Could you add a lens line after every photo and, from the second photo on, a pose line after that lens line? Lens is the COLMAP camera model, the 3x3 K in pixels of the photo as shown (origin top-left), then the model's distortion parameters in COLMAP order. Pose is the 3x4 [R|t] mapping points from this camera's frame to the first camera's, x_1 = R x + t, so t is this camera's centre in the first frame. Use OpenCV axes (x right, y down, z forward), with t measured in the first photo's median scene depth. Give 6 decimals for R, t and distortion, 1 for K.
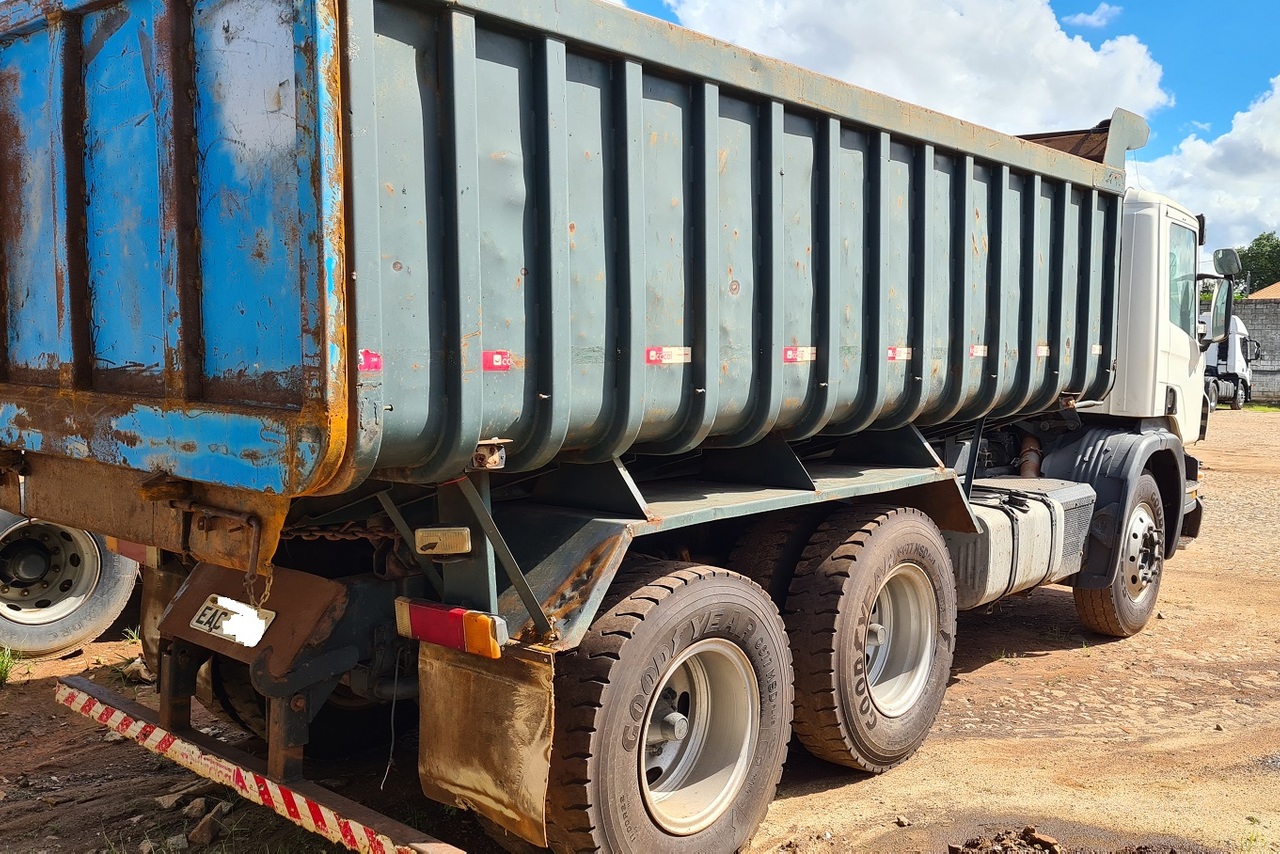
lens RADIAL K [[1176.9, 0, 640.3], [0, 1176.9, 427.1], [0, 0, 1]] dist [0.000277, 0.000000]
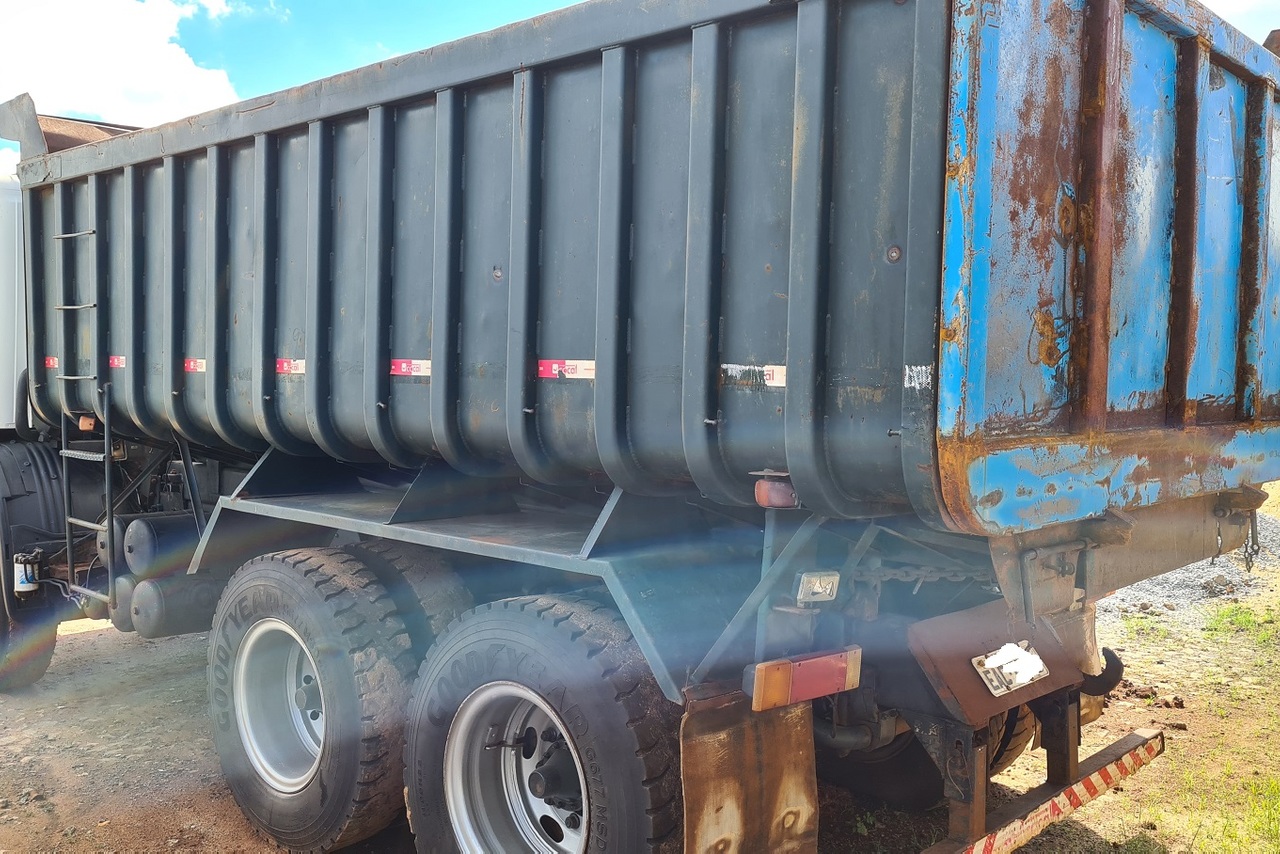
lens RADIAL K [[1176.9, 0, 639.7], [0, 1176.9, 428.5], [0, 0, 1]] dist [0.000277, 0.000000]
pose [[0.050809, -0.058229, 0.997009, -1.384813], [0.073366, 0.995819, 0.054420, -0.109195], [-0.996010, 0.070381, 0.054869, 1.315193]]
